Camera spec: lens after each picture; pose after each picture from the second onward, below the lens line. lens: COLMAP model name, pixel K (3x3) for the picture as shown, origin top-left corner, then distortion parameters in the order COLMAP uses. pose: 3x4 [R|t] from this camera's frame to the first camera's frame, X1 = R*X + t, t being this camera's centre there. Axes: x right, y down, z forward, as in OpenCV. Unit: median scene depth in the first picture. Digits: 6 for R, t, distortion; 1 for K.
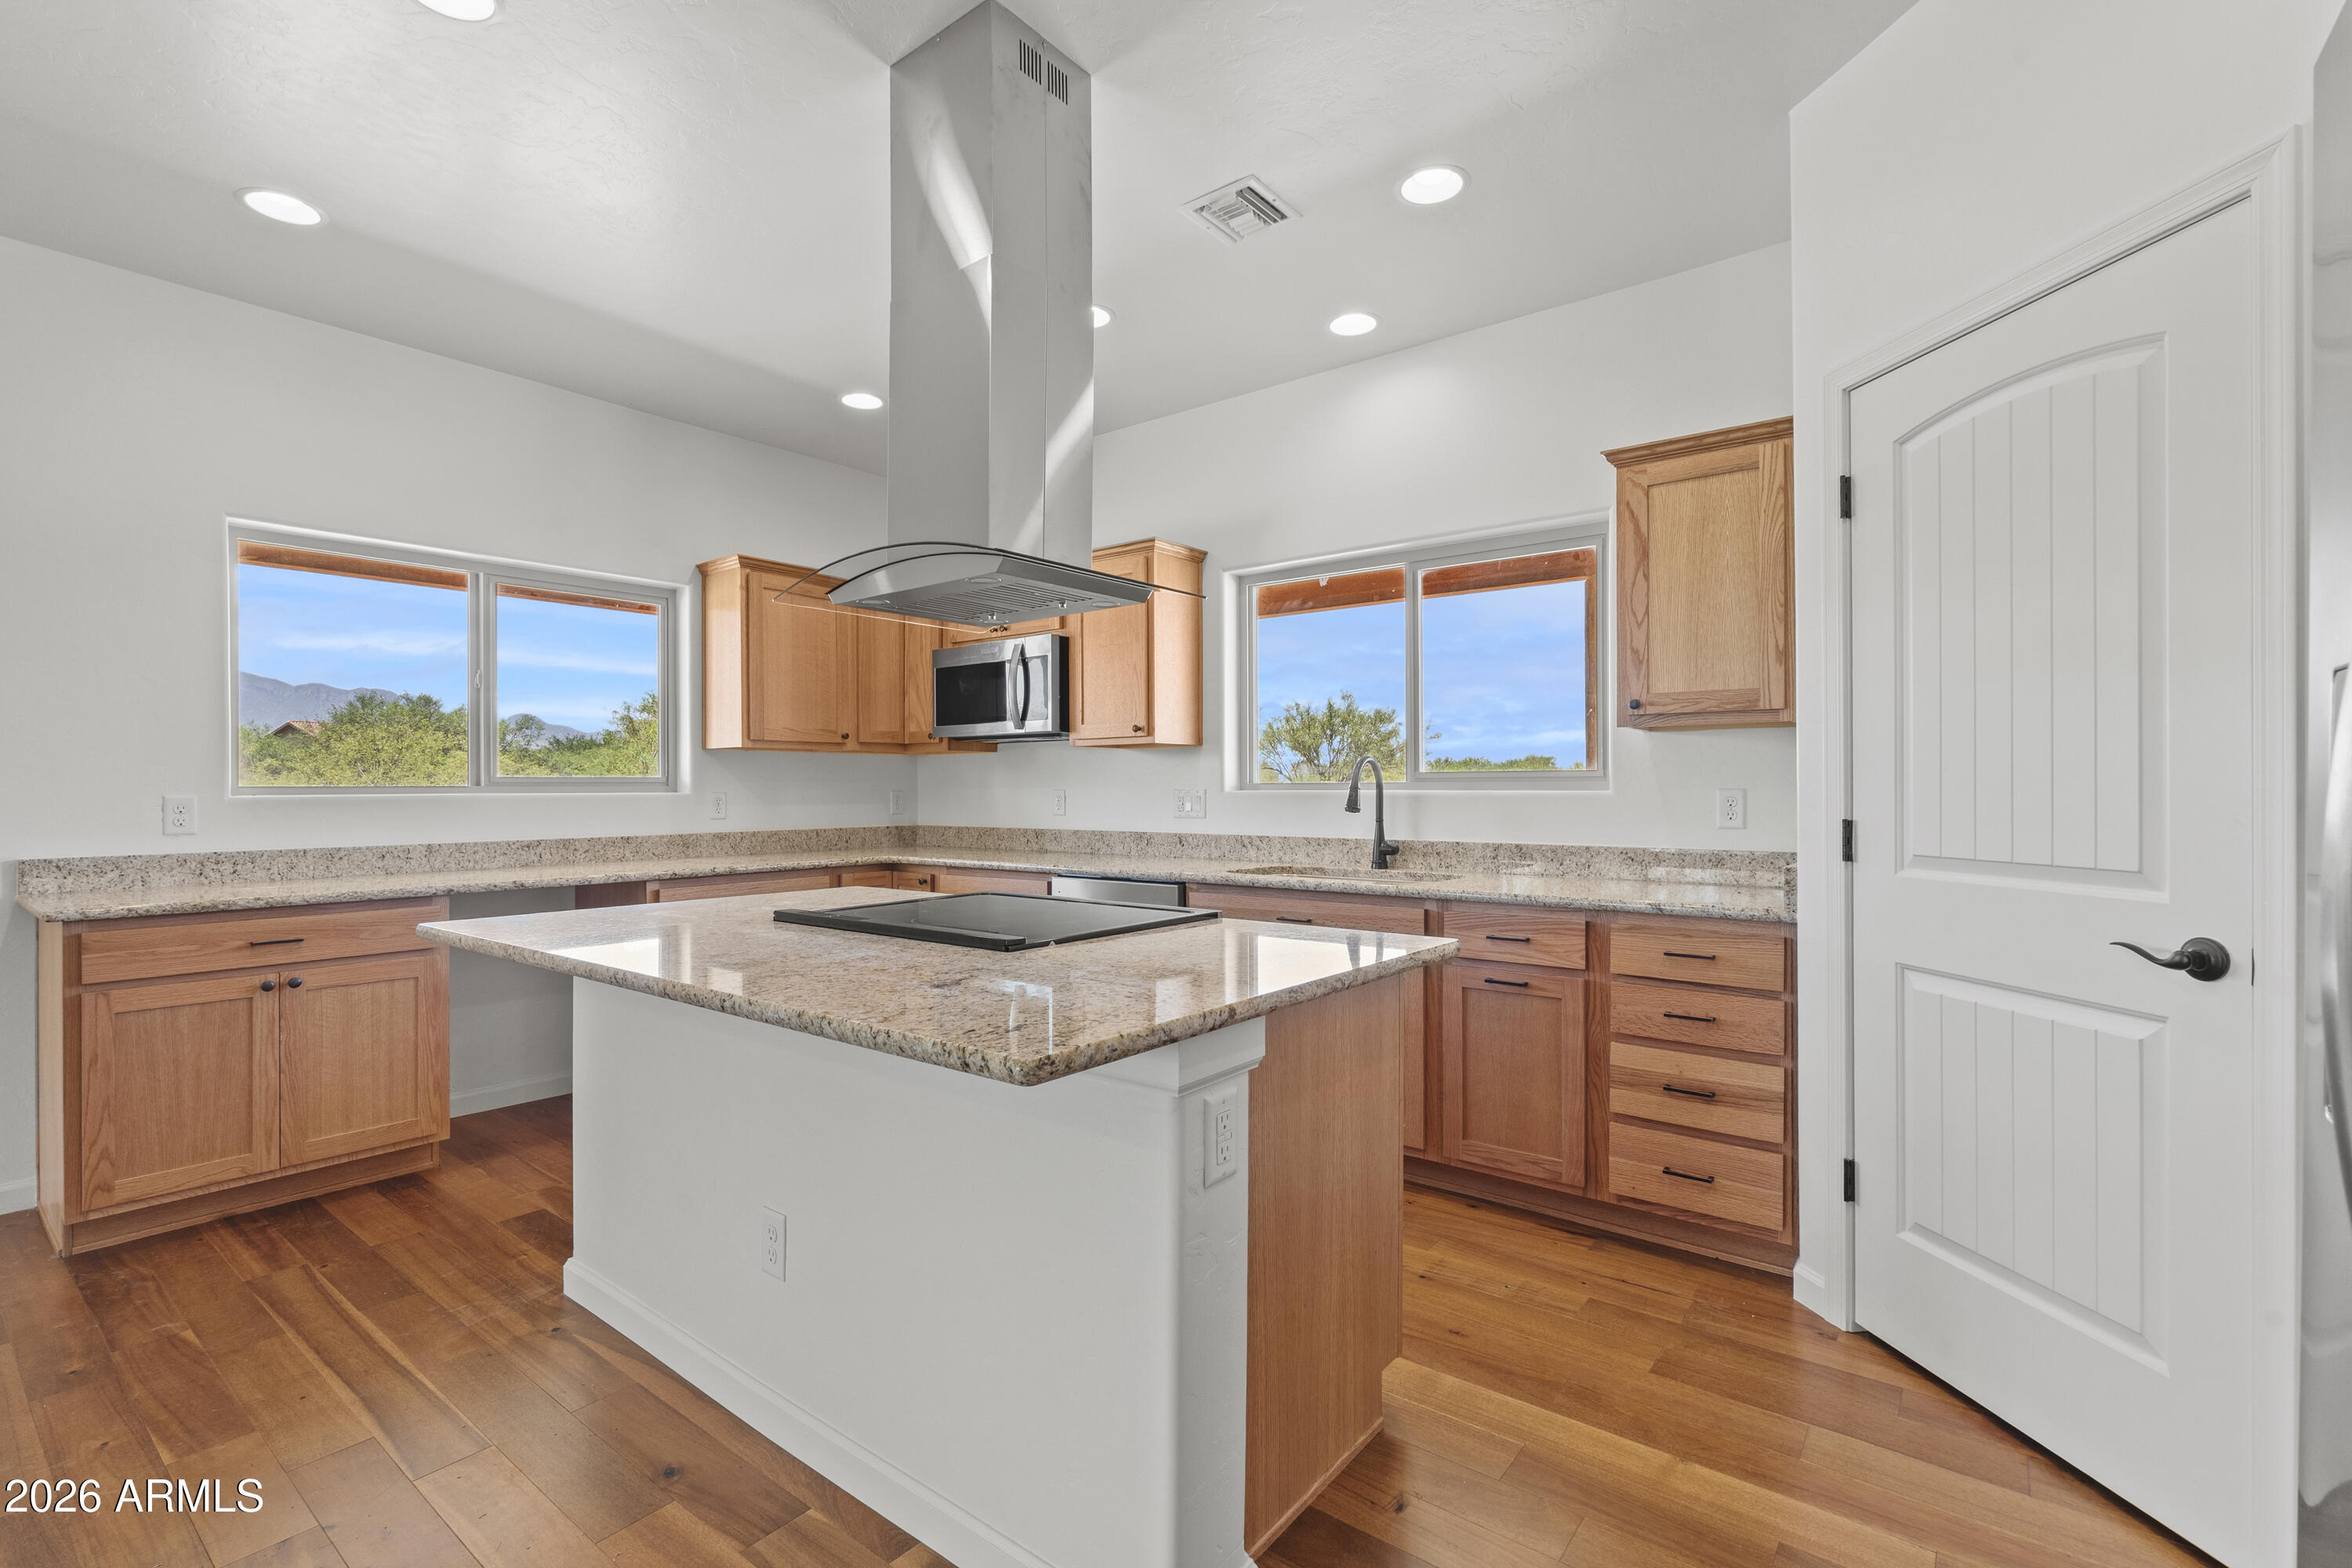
lens RADIAL K [[1057.9, 0, 1173.3], [0, 1057.9, 789.4], [0, 0, 1]] dist [-0.004772, 0.001209]
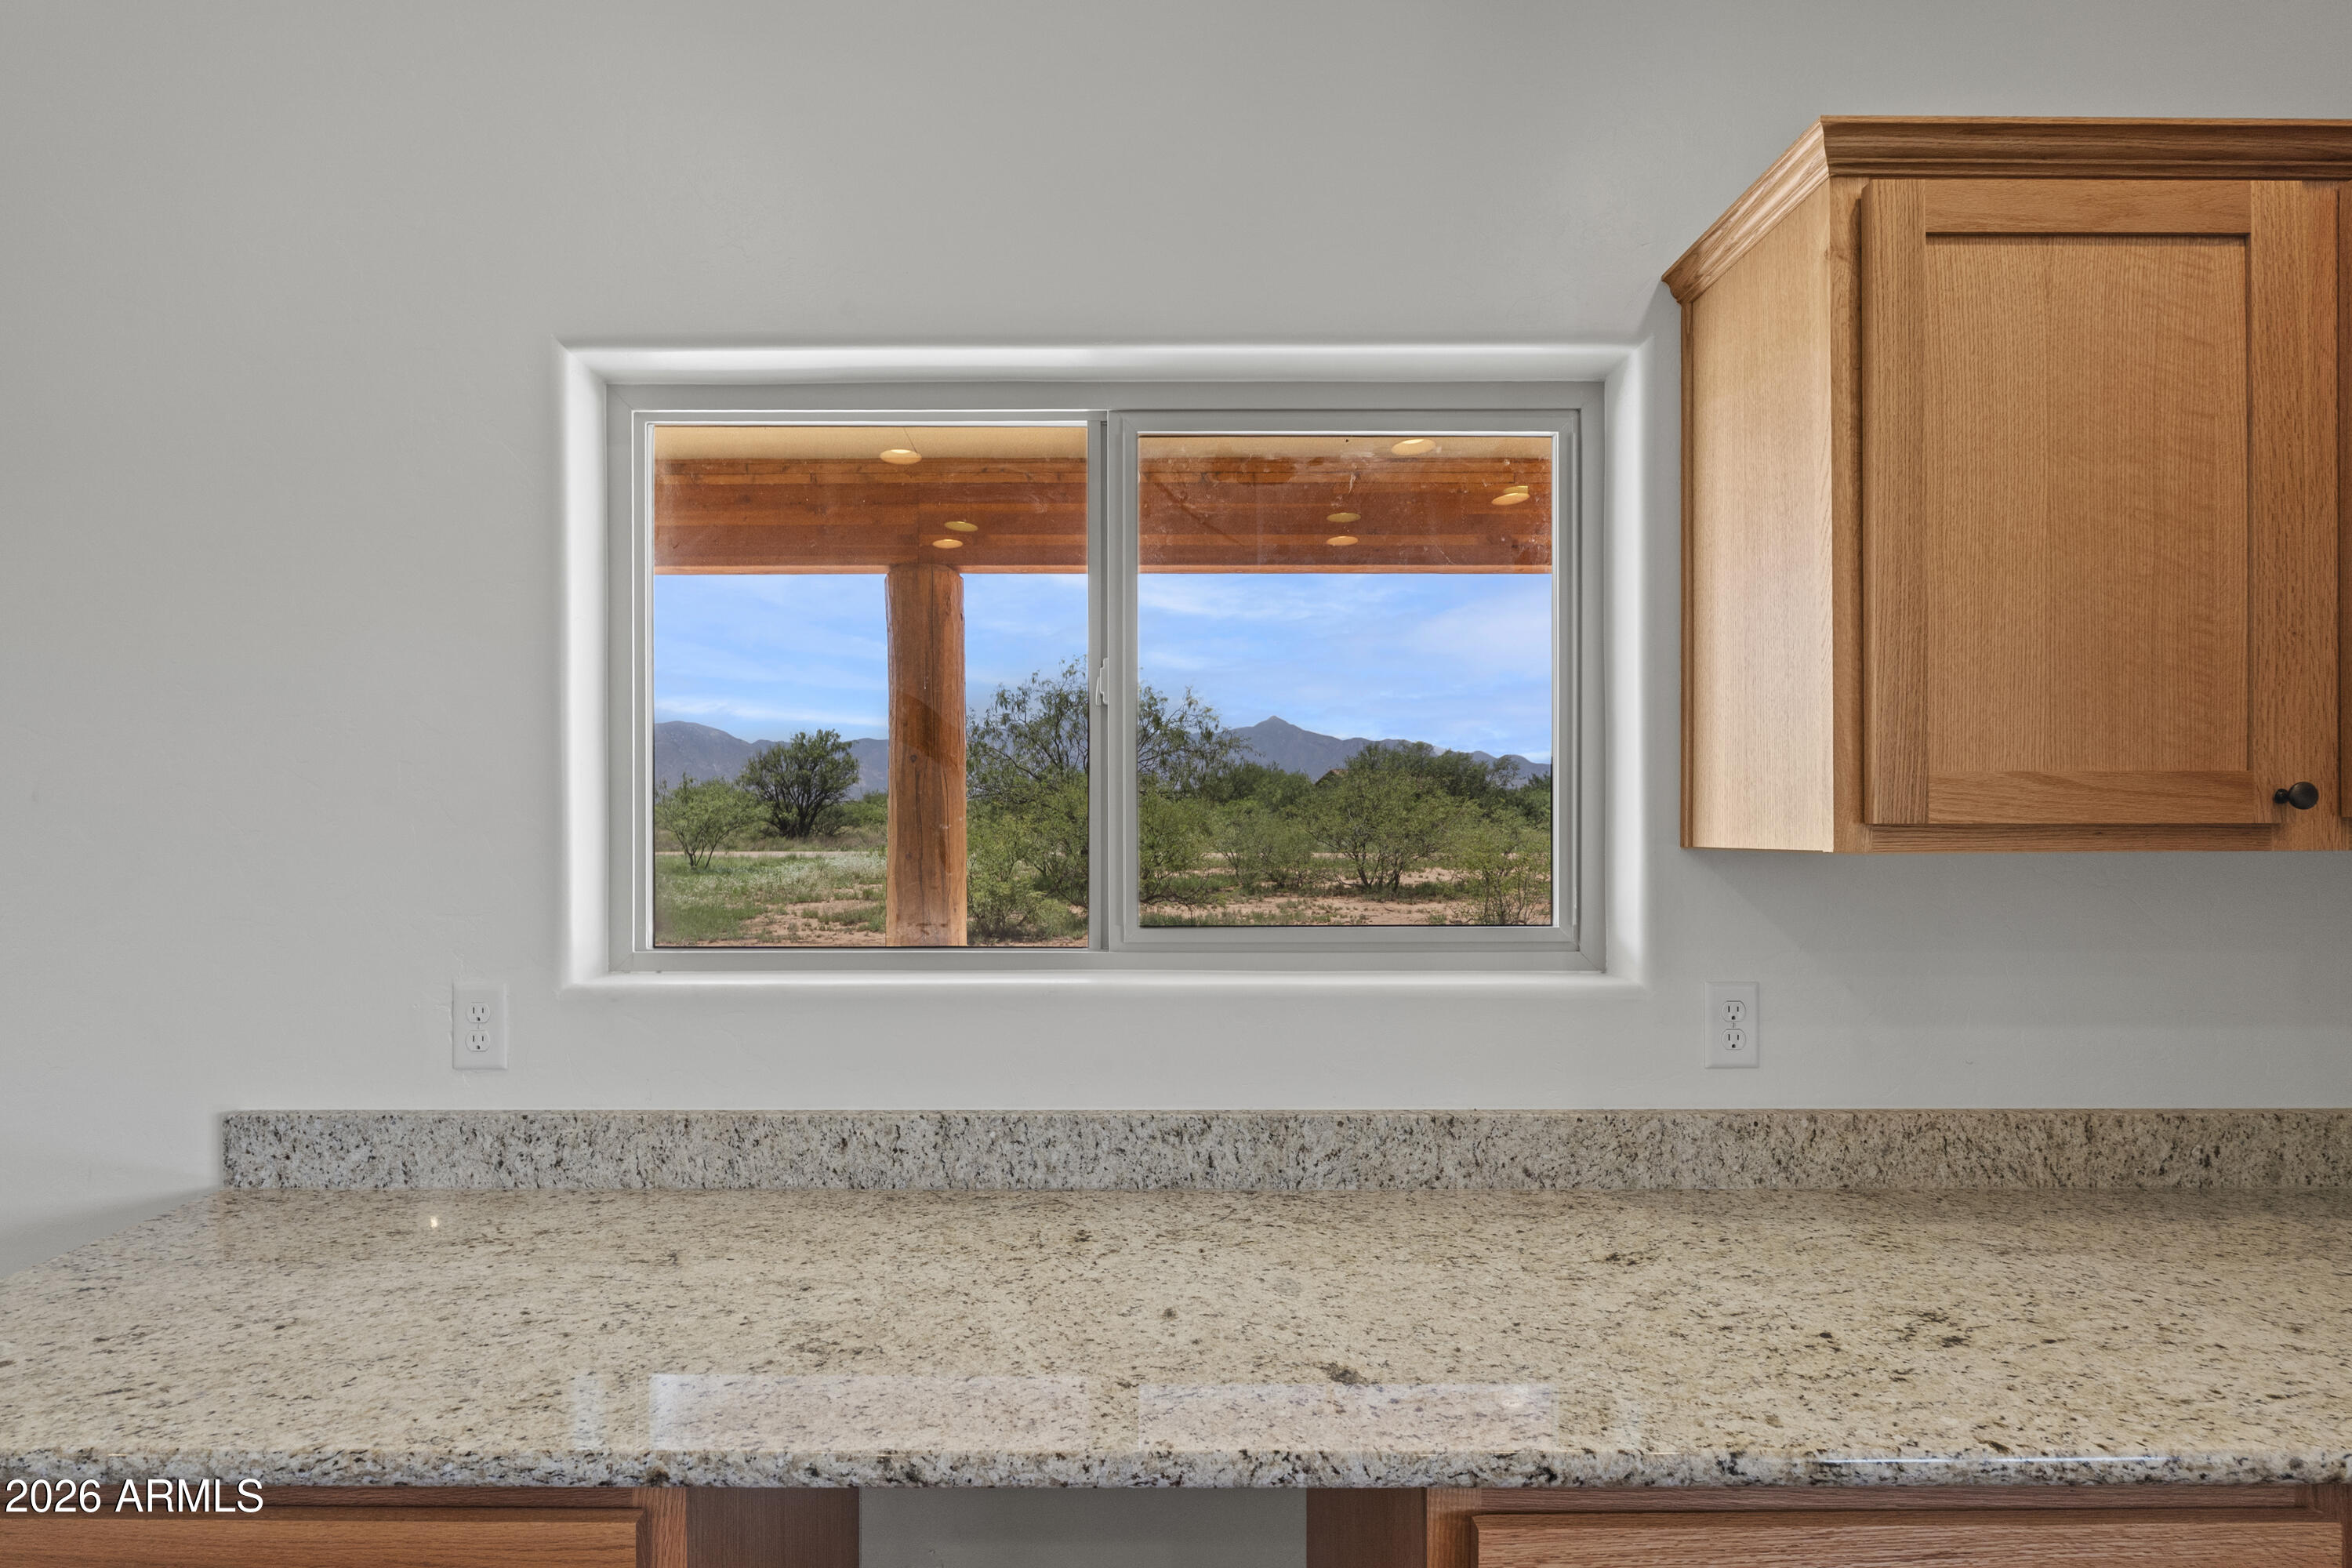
lens RADIAL K [[1057.9, 0, 1121.5], [0, 1057.9, 823.7], [0, 0, 1]] dist [-0.004772, 0.001209]
pose [[0.612910, 0.003444, -0.790146, -0.299463], [-0.002936, 0.999994, 0.002082, -0.046039], [0.790148, 0.001043, 0.612916, 0.675598]]
